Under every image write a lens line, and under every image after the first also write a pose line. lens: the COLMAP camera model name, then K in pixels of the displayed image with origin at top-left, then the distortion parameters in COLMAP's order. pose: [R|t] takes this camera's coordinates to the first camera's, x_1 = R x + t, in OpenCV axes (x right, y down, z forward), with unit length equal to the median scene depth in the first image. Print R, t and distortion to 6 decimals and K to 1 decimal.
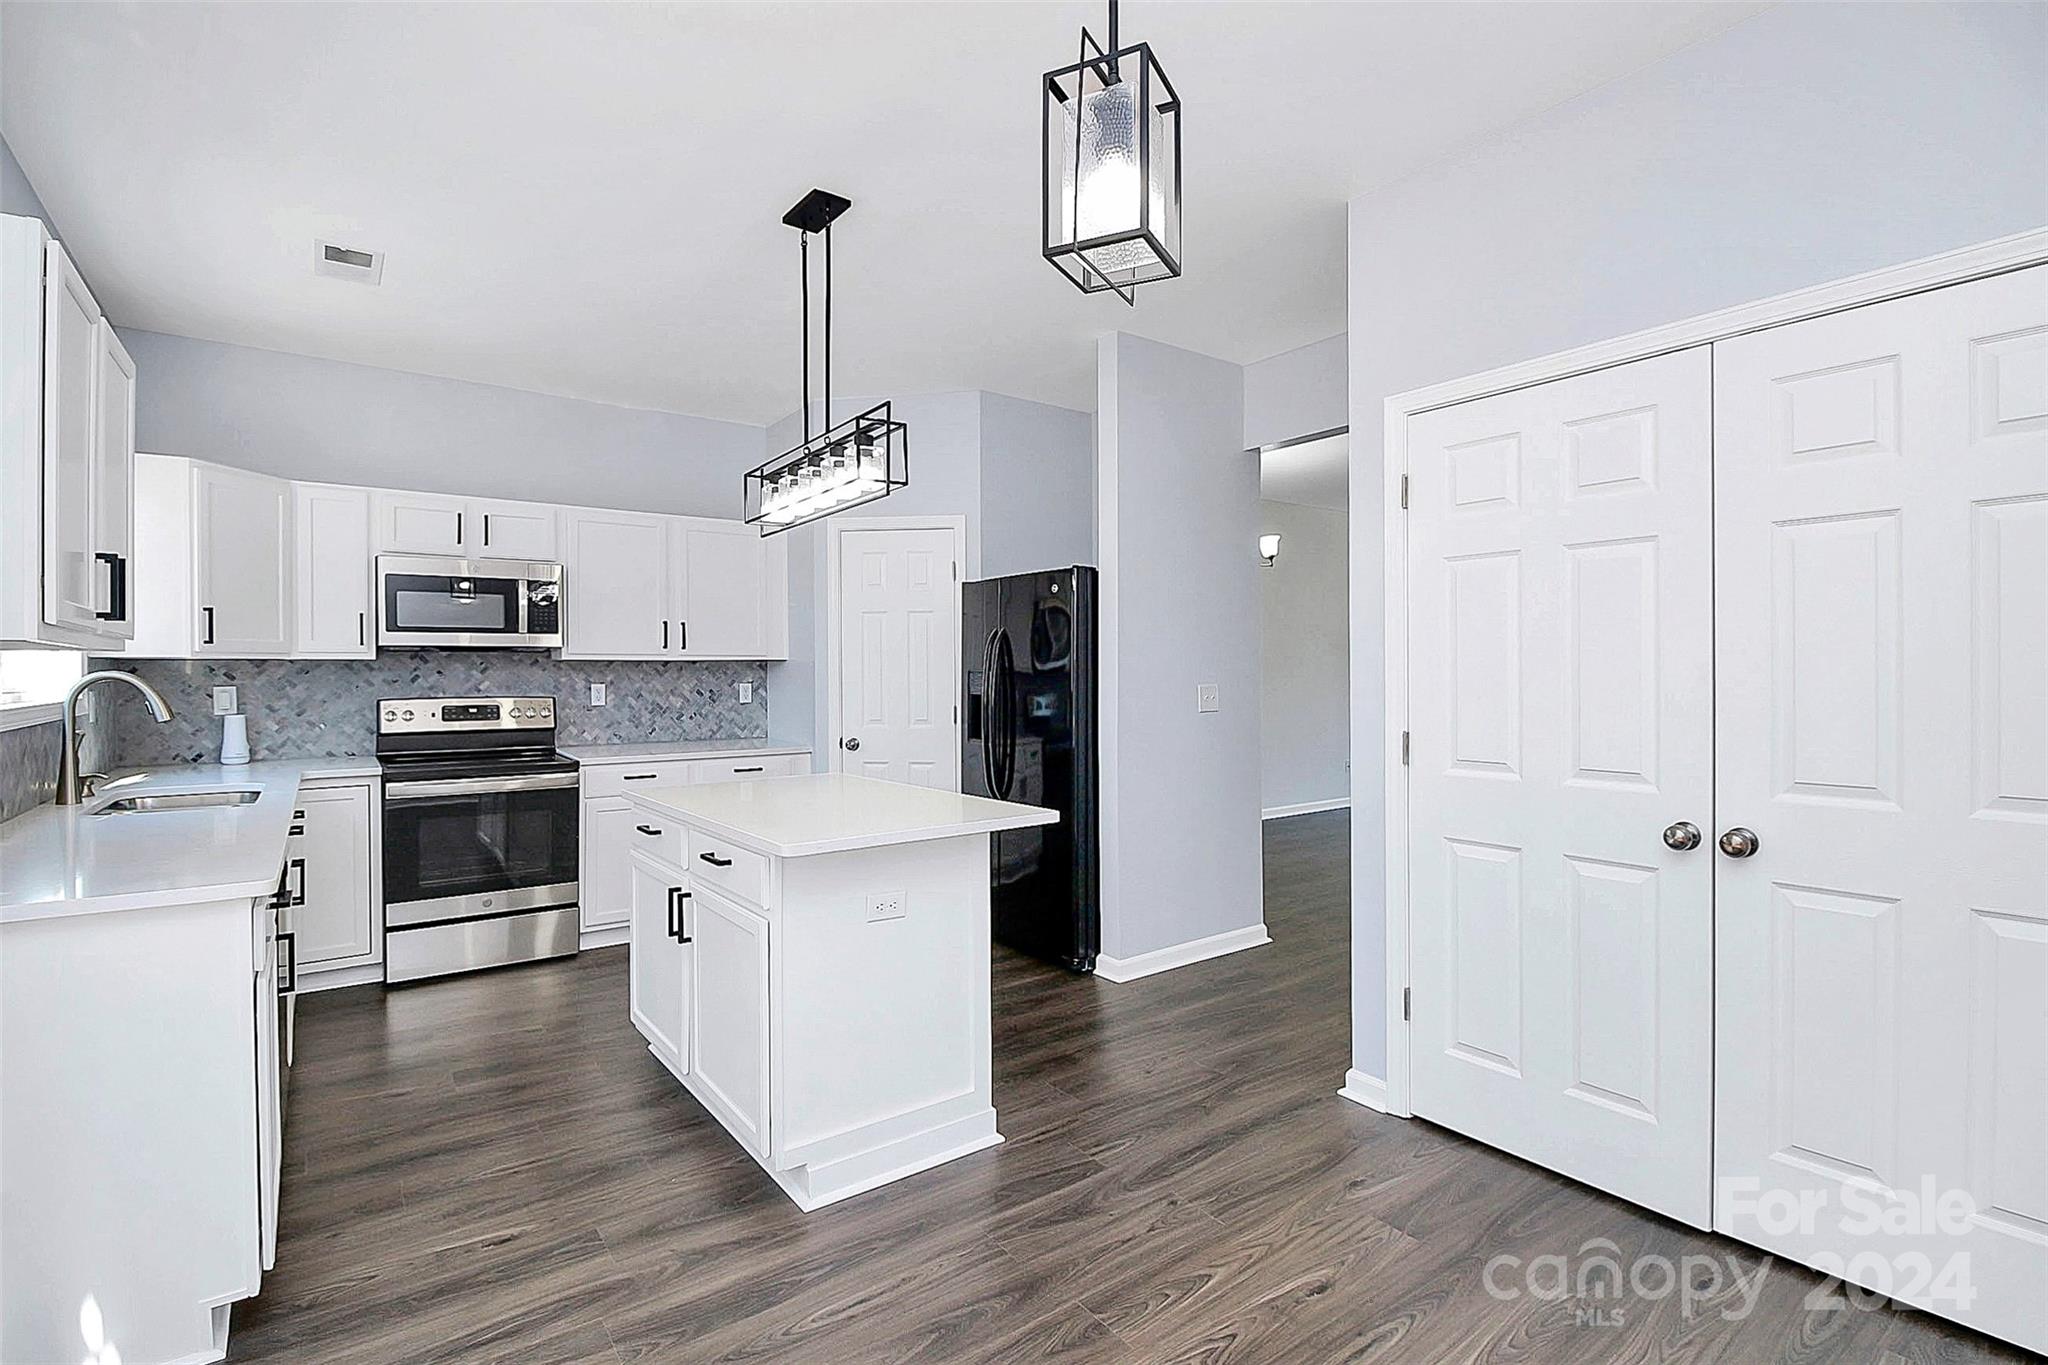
lens RADIAL K [[941.4, 0, 1020.2], [0, 941.4, 671.3], [0, 0, 1]] dist [-0.002733, -0.012809]
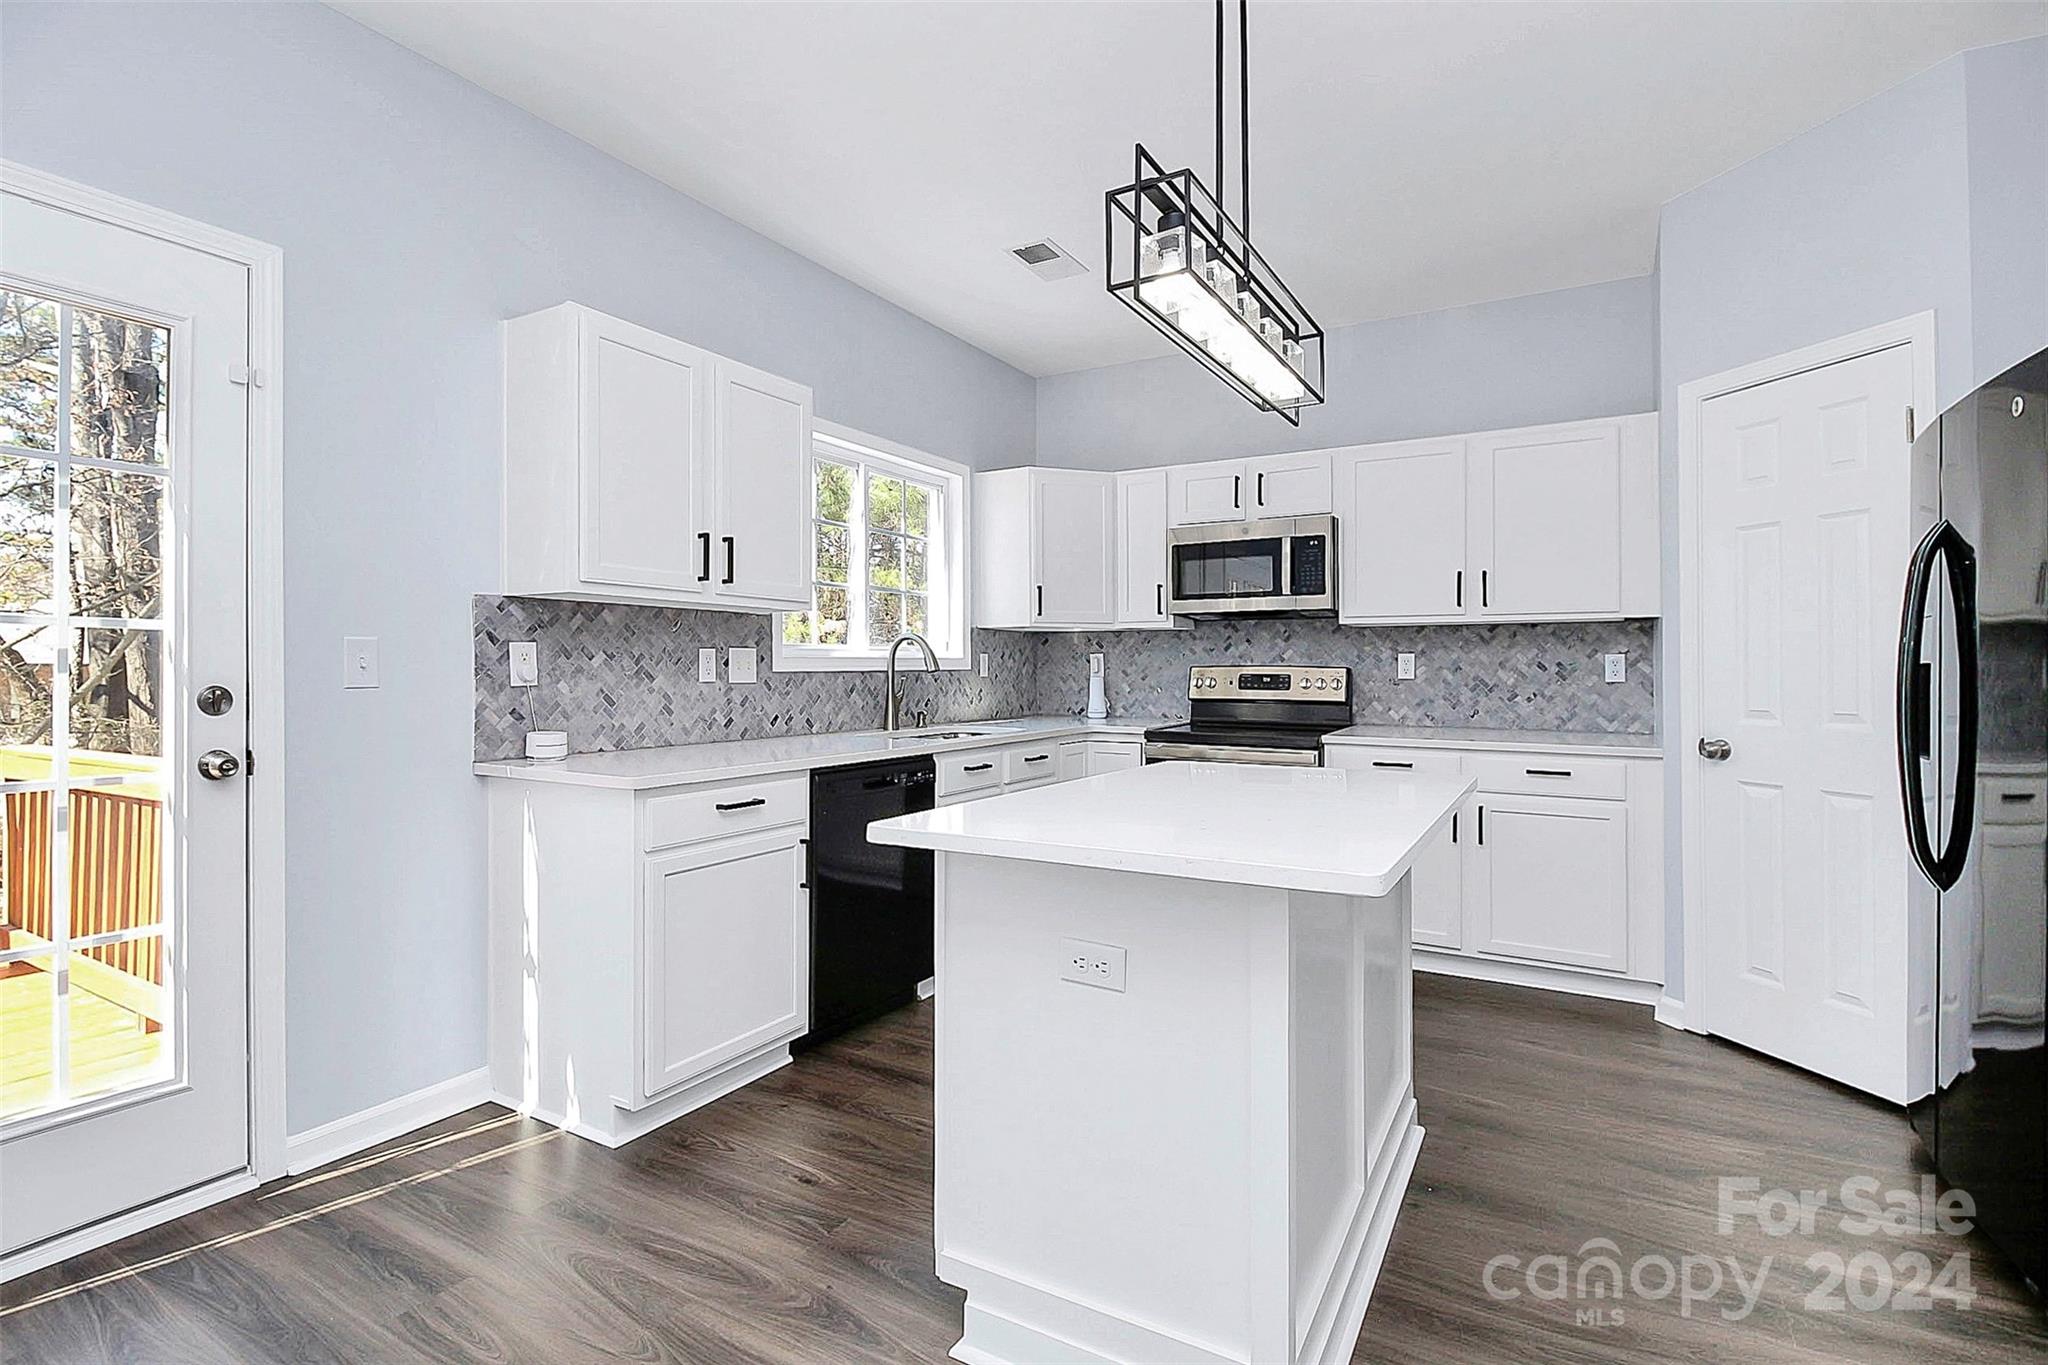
lens RADIAL K [[973.3, 0, 1041.1], [0, 973.3, 670.6], [0, 0, 1]] dist [0.009509, 0.000031]
pose [[0.406820, 0.008553, -0.913468, 0.248158], [-0.005395, 0.999961, 0.006960, 0.028222], [0.913492, 0.002097, 0.406851, 0.401209]]
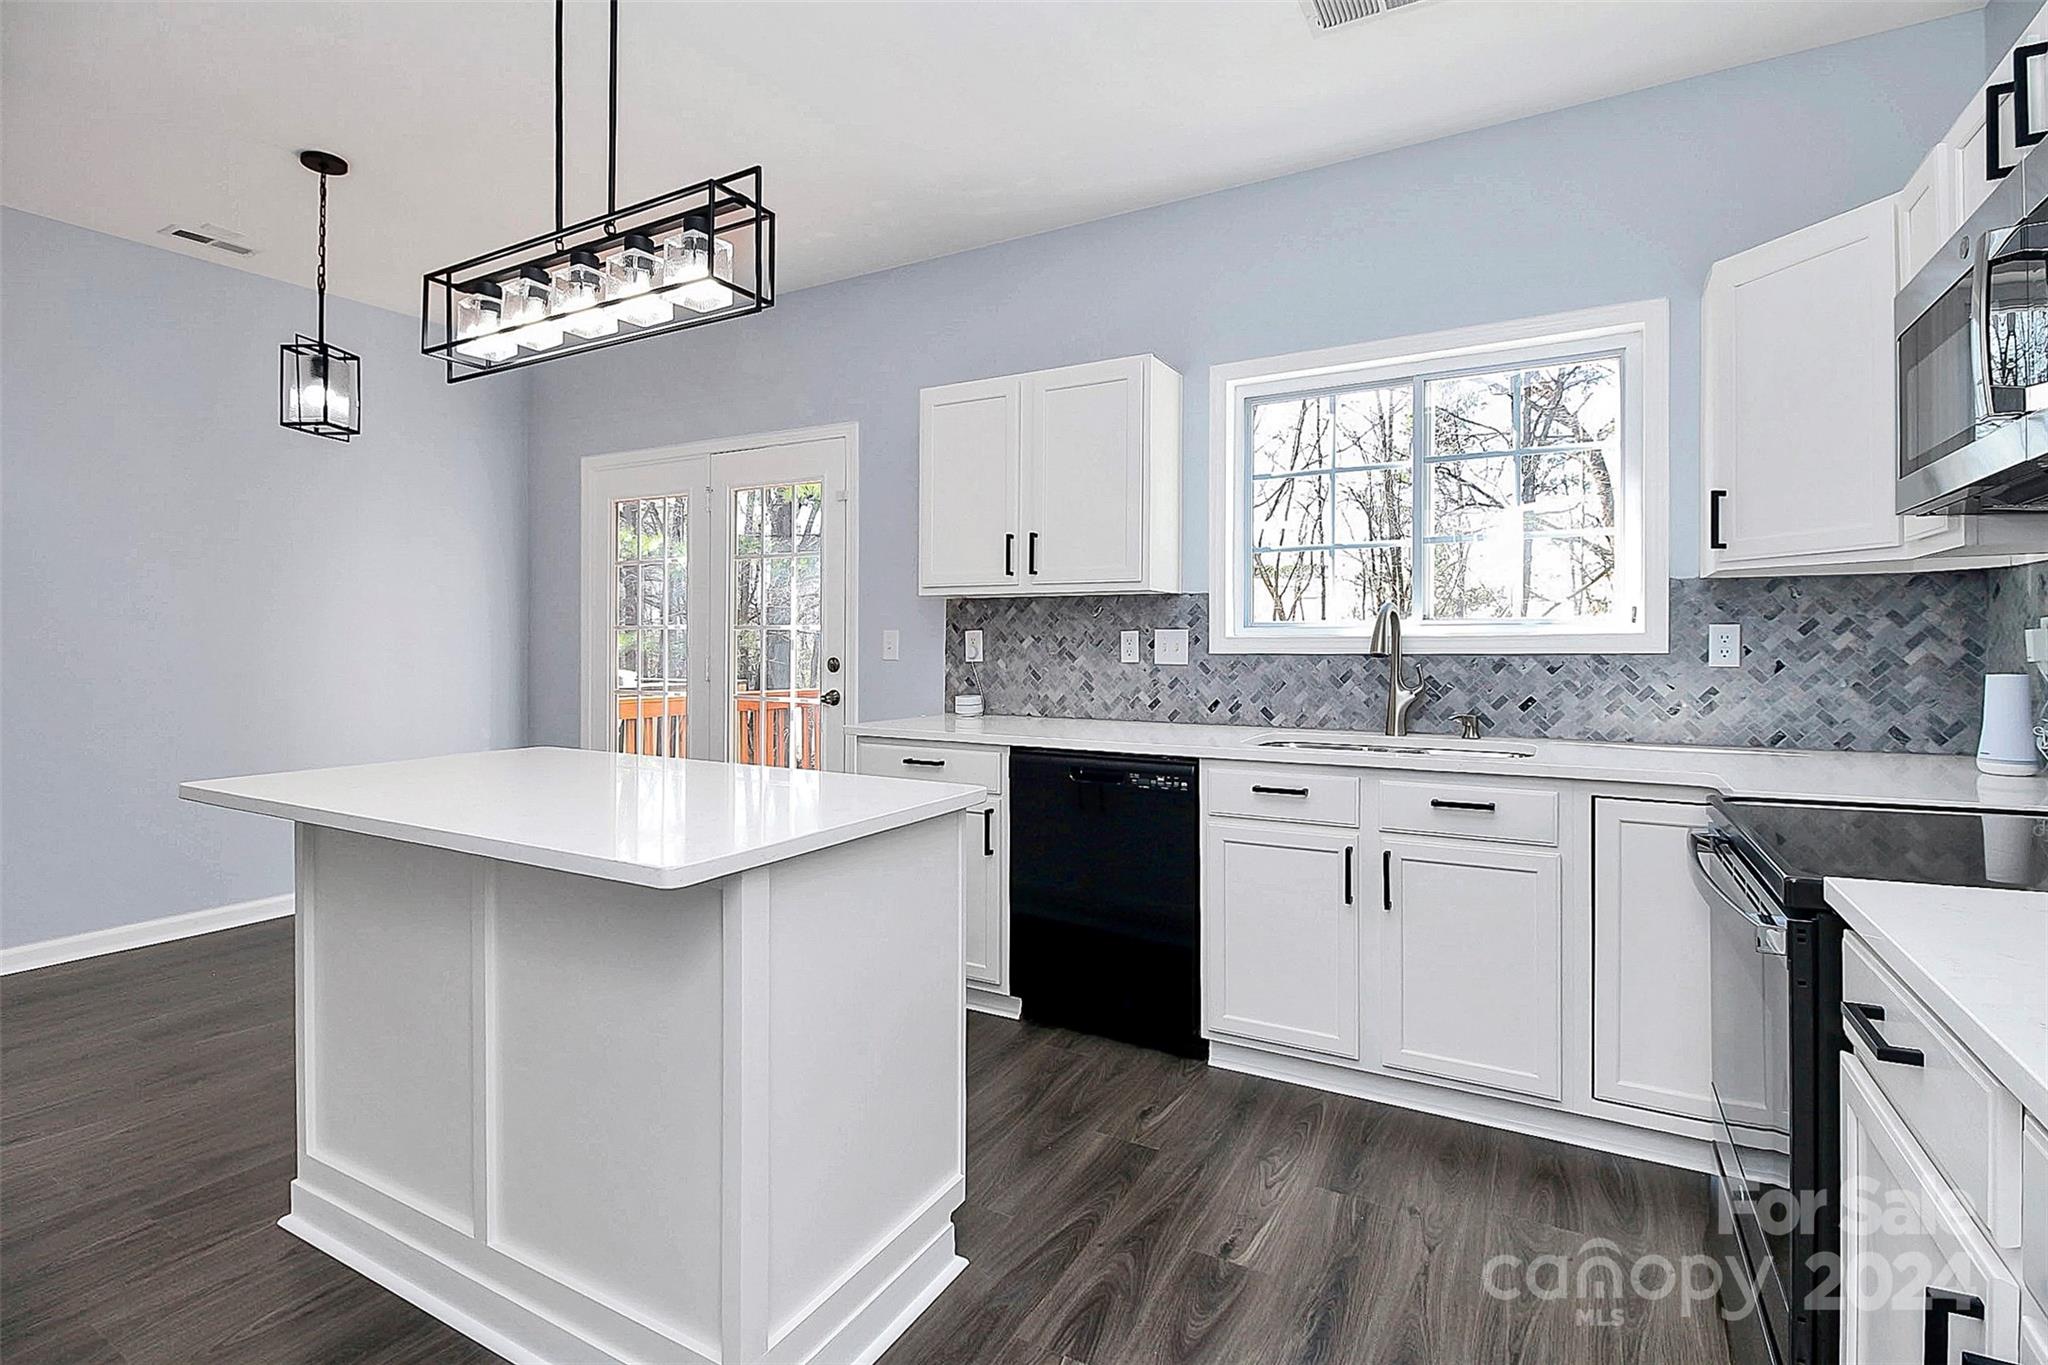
lens RADIAL K [[941.4, 0, 1020.2], [0, 941.4, 671.3], [0, 0, 1]] dist [-0.002733, -0.012809]
pose [[-0.910036, 0.015737, -0.414230, -0.153486], [0.003013, 0.999504, 0.031354, 0.026388], [0.414518, 0.027285, -0.909632, 1.146447]]
